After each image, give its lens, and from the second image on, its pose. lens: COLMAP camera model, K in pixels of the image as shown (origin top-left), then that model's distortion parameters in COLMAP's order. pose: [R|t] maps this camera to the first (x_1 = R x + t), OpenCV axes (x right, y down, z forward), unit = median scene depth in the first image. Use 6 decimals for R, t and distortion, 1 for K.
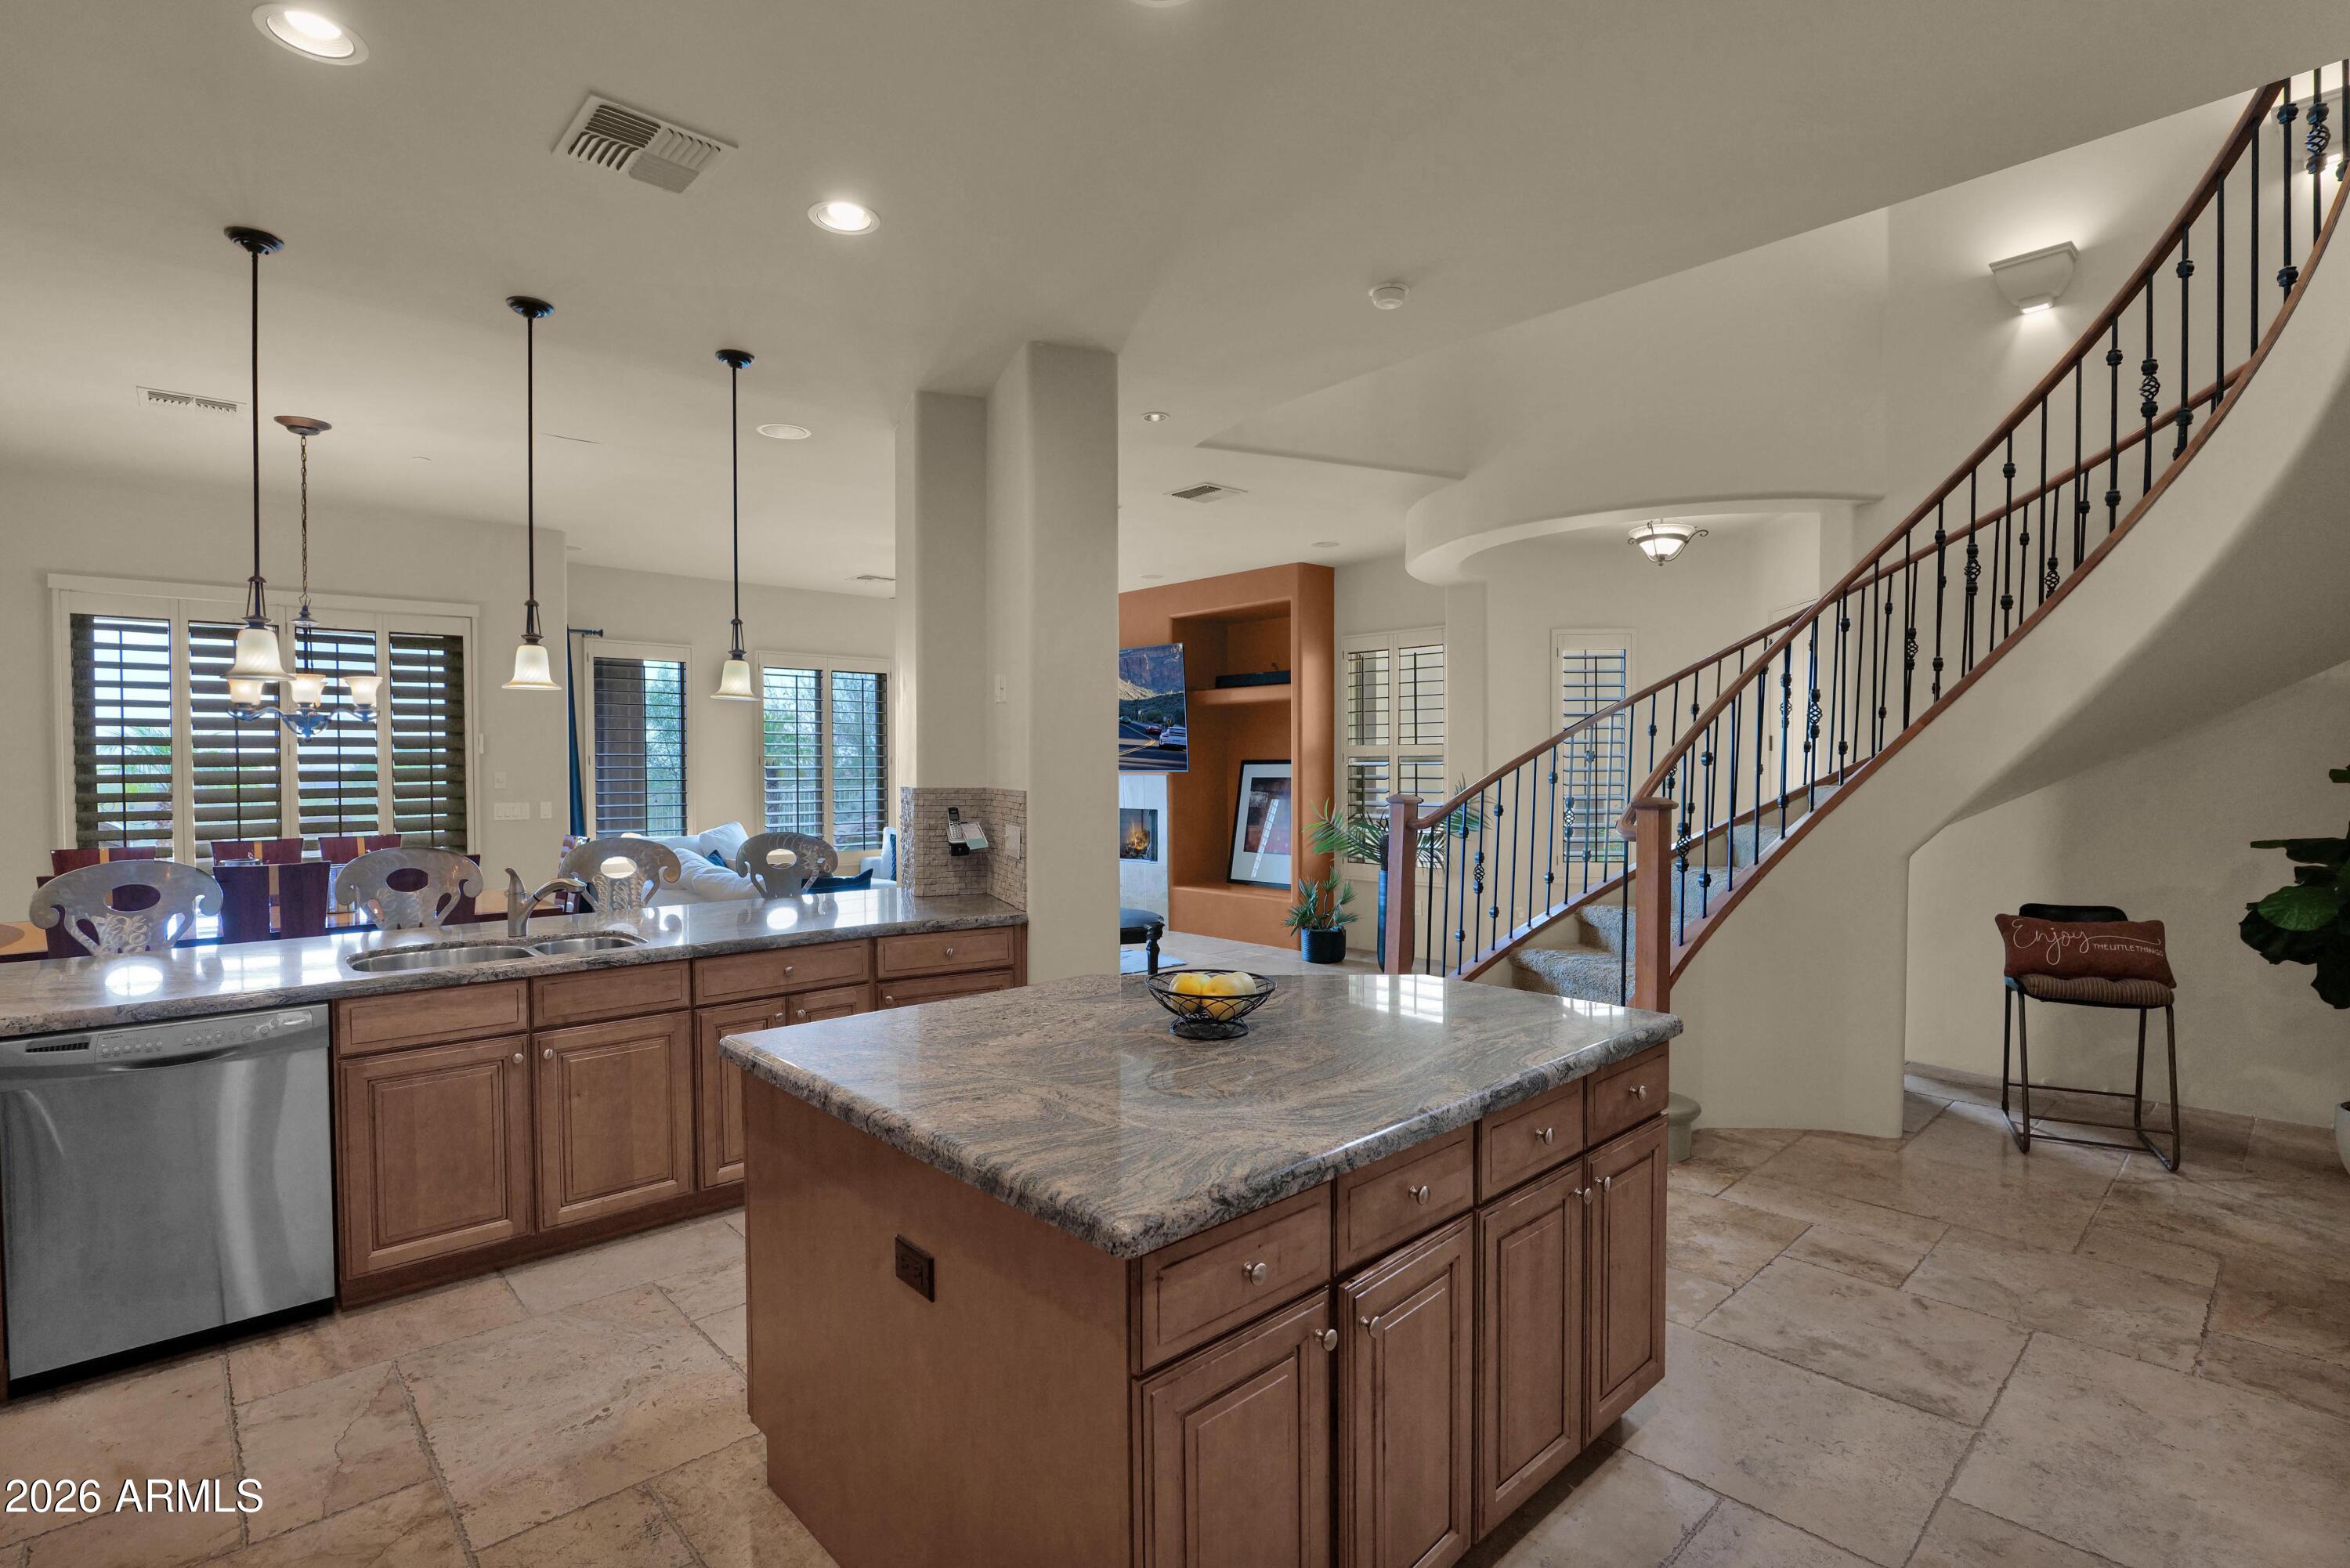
lens RADIAL K [[1101.9, 0, 1175.0], [0, 1101.9, 784.0], [0, 0, 1]] dist [-0.003254, -0.000277]
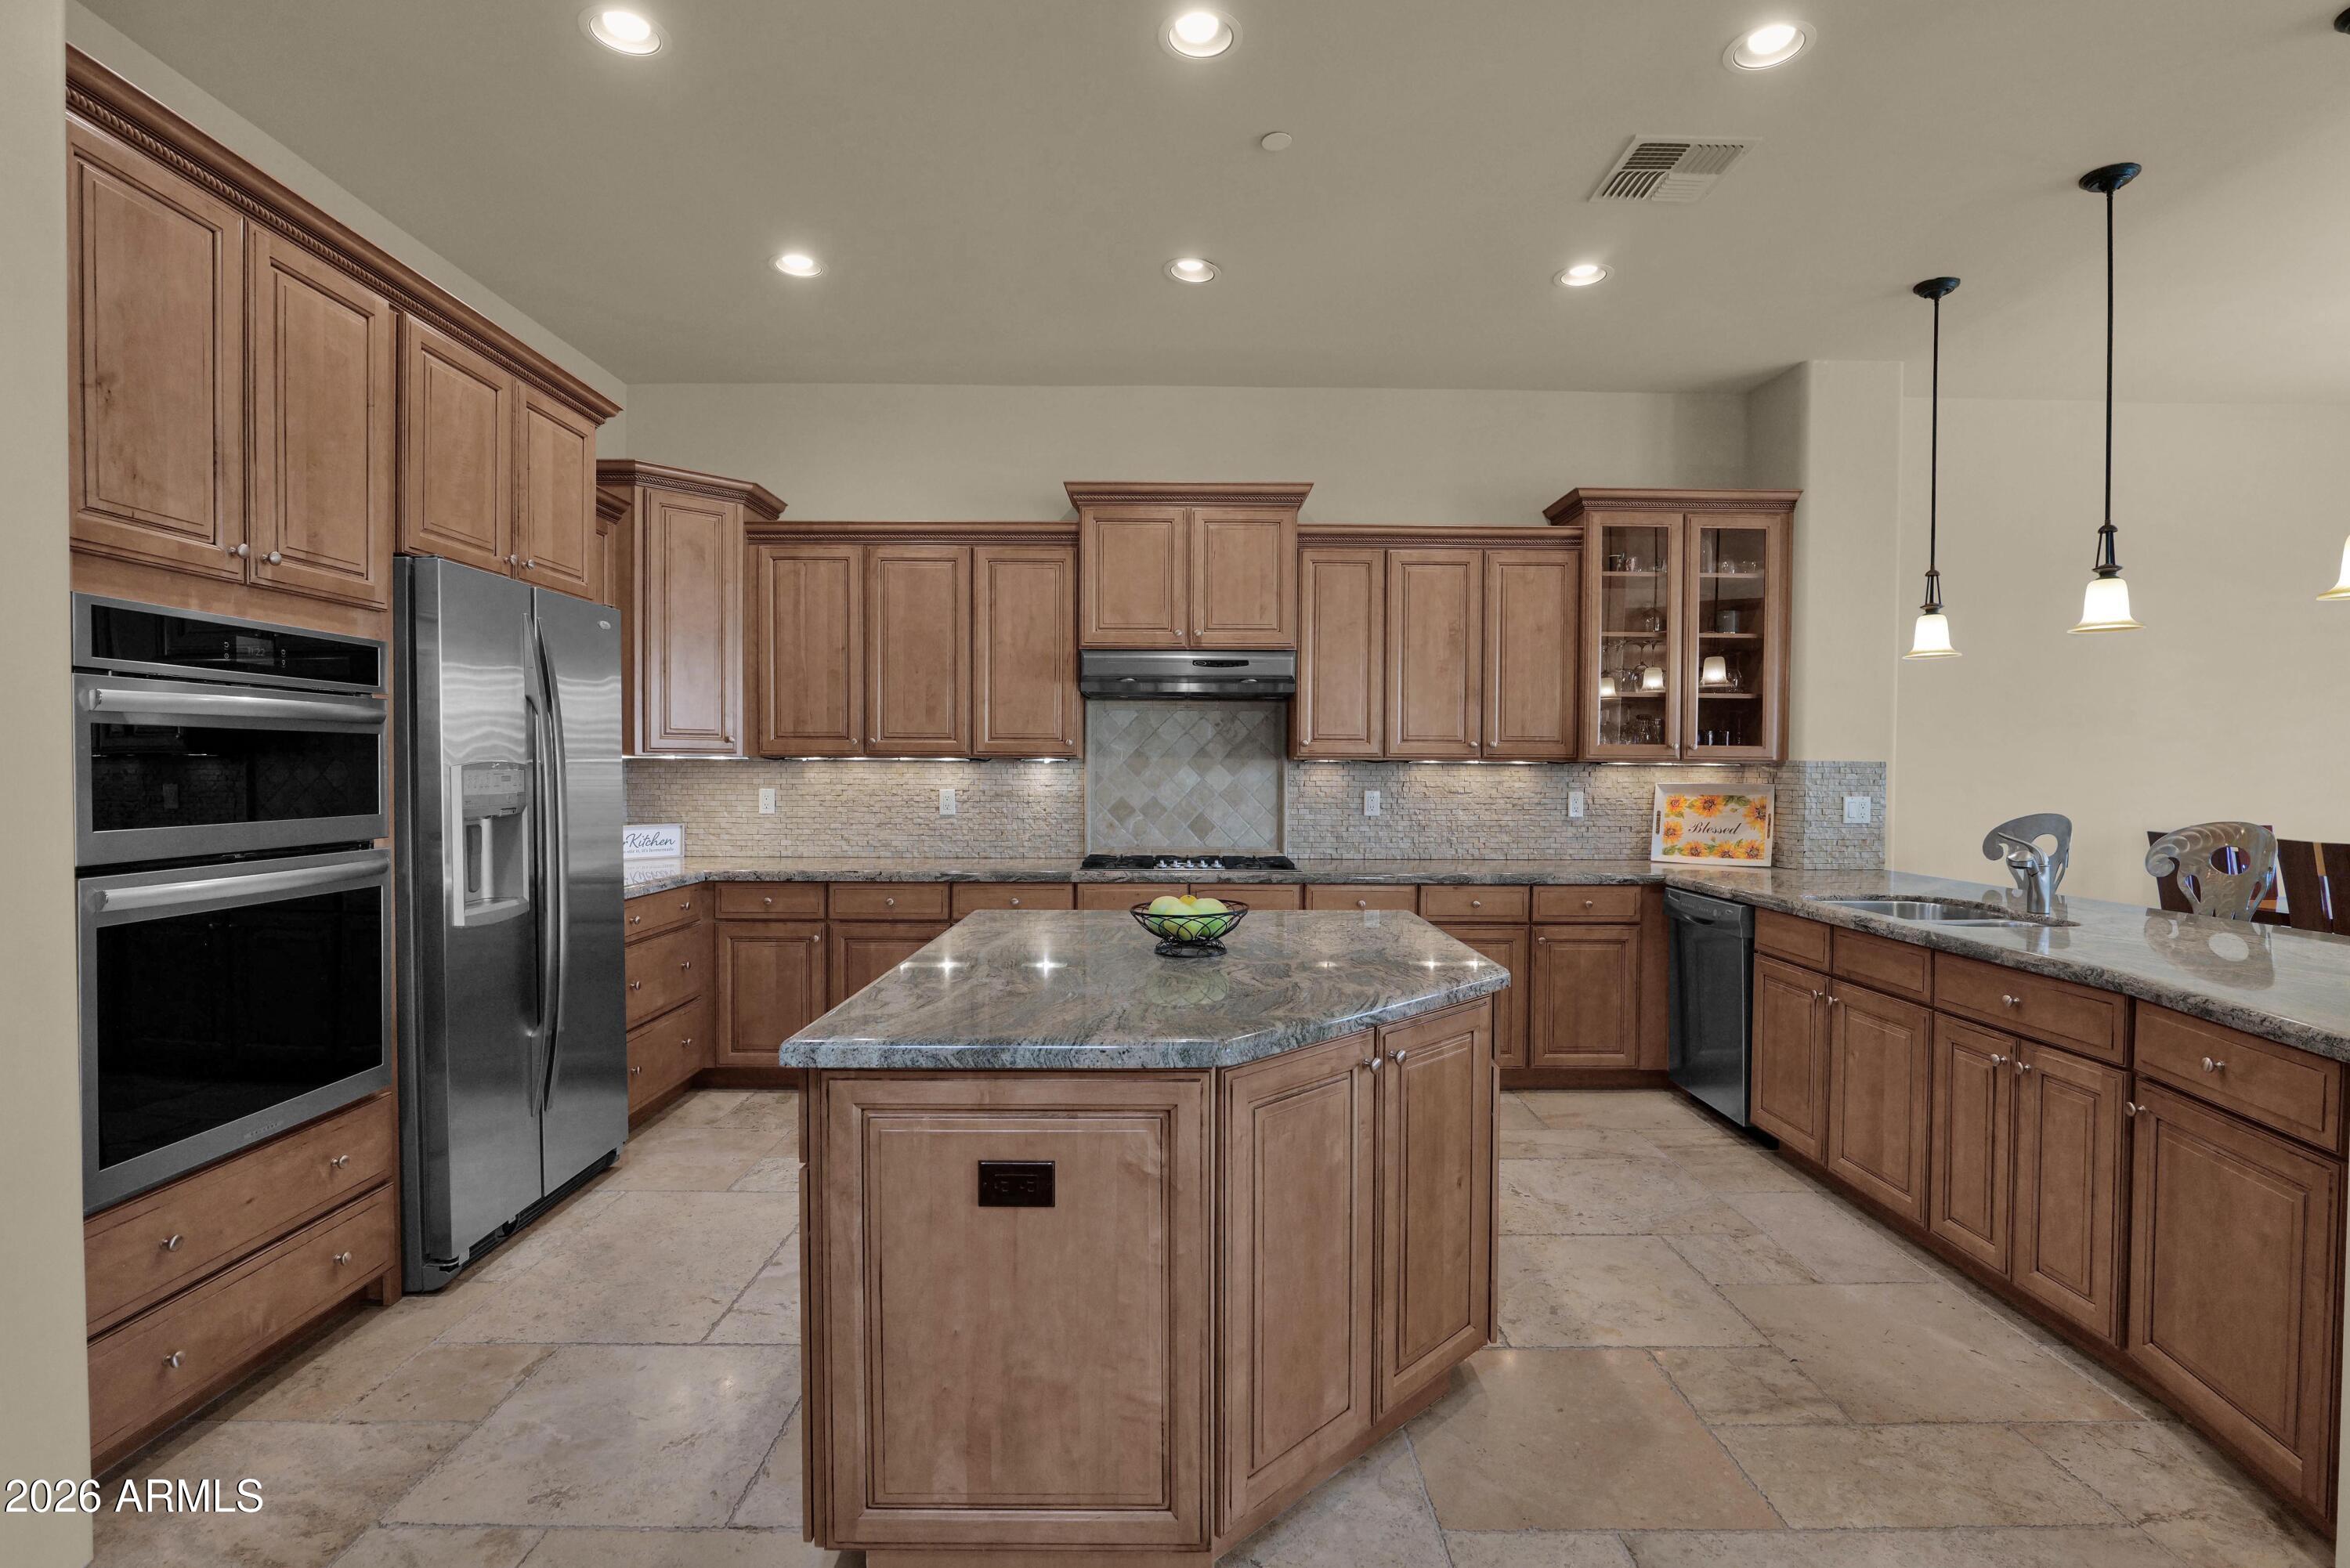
lens RADIAL K [[1101.9, 0, 1175.0], [0, 1101.9, 784.0], [0, 0, 1]] dist [-0.003254, -0.000277]
pose [[-0.674561, 0.012012, -0.738122, 0.600979], [-0.012363, 0.999544, 0.027564, 0.018948], [0.738116, 0.027719, -0.674104, 1.212683]]
